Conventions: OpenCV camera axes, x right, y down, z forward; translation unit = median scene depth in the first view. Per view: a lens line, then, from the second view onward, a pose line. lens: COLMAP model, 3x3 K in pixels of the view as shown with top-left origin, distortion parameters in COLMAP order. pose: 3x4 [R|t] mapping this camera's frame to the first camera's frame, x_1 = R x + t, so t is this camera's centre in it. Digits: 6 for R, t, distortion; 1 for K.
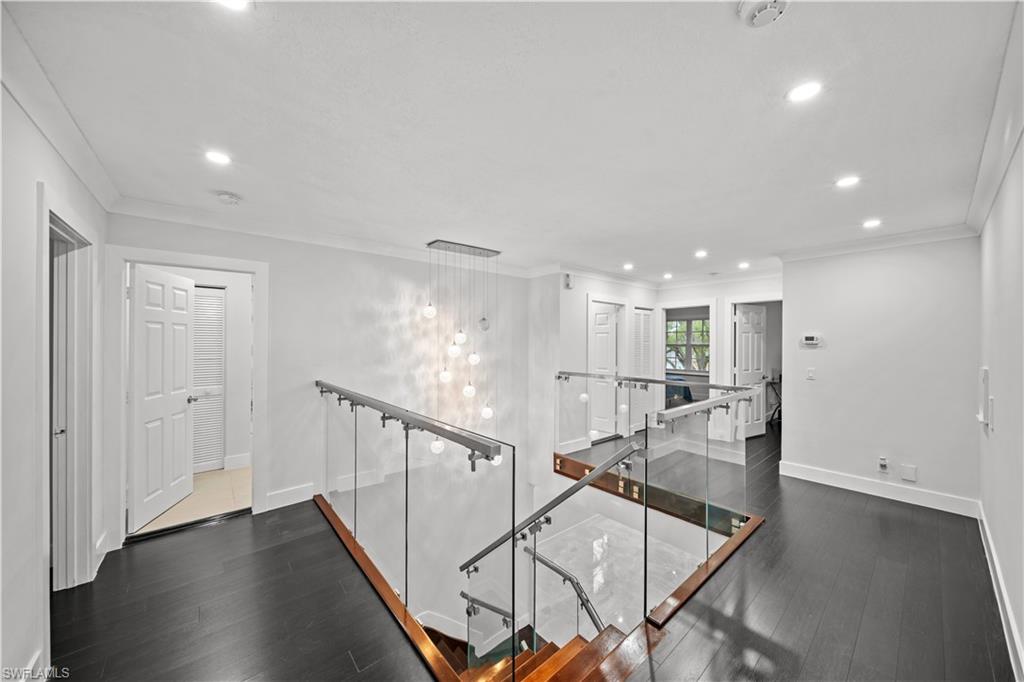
lens RADIAL K [[360.2, 0, 515.6], [0, 360.2, 338.5], [0, 0, 1]] dist [-0.003709, -0.000338]
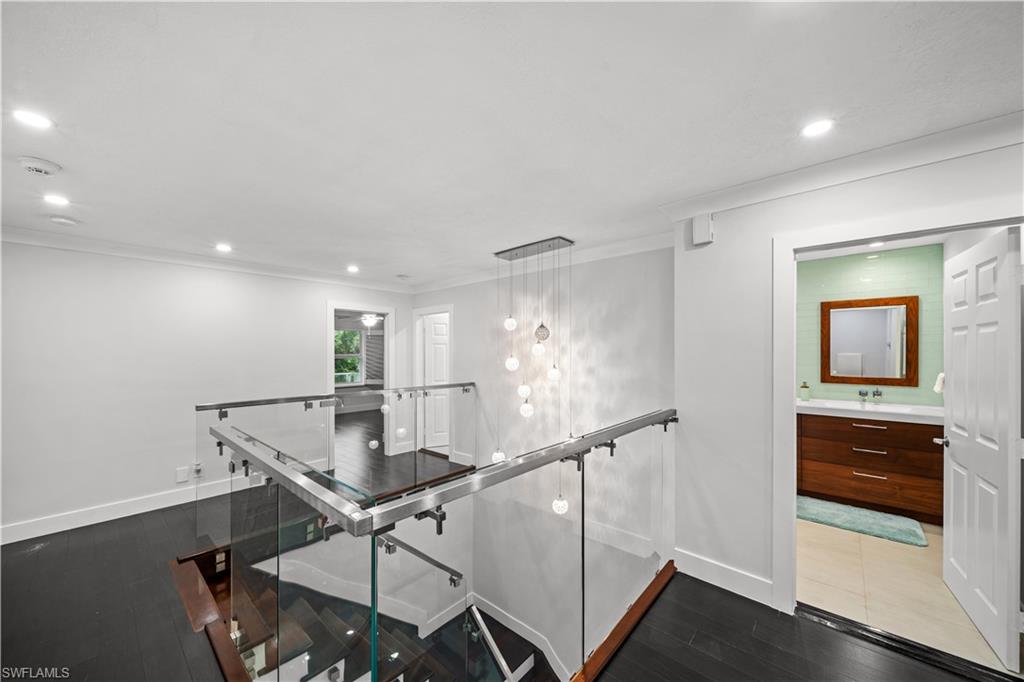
lens RADIAL K [[372.7, 0, 512.2], [0, 372.7, 348.2], [0, 0, 1]] dist [-0.000317, -0.000038]
pose [[0.130536, -0.008522, -0.991407, 0.721432], [0.013268, 0.999889, -0.006848, -0.000047], [0.991355, -0.012260, 0.130634, 0.786468]]
